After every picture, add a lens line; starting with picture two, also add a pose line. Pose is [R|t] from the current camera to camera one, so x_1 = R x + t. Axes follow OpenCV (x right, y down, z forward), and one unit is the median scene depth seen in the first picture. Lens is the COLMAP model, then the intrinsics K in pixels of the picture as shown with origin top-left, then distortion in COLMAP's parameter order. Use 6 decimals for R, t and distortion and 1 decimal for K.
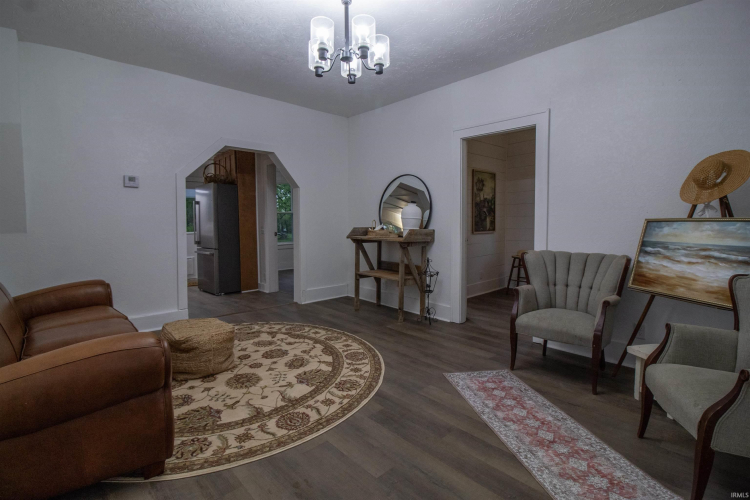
lens RADIAL K [[346.6, 0, 376.6], [0, 346.6, 238.3], [0, 0, 1]] dist [0.001193, -0.013325]
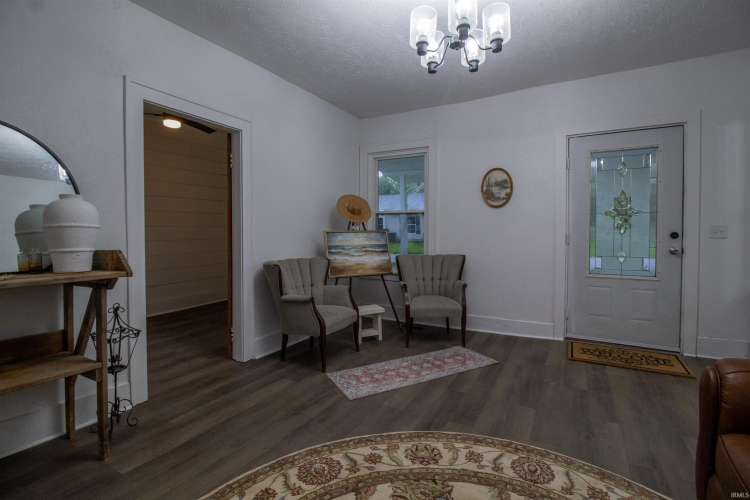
lens RADIAL K [[346.6, 0, 376.6], [0, 346.6, 238.3], [0, 0, 1]] dist [0.001193, -0.013325]
pose [[-0.289154, -0.013296, 0.957190, -0.809231], [0.050265, 0.998313, 0.029052, -0.063236], [-0.955962, 0.056514, -0.287998, 1.378154]]
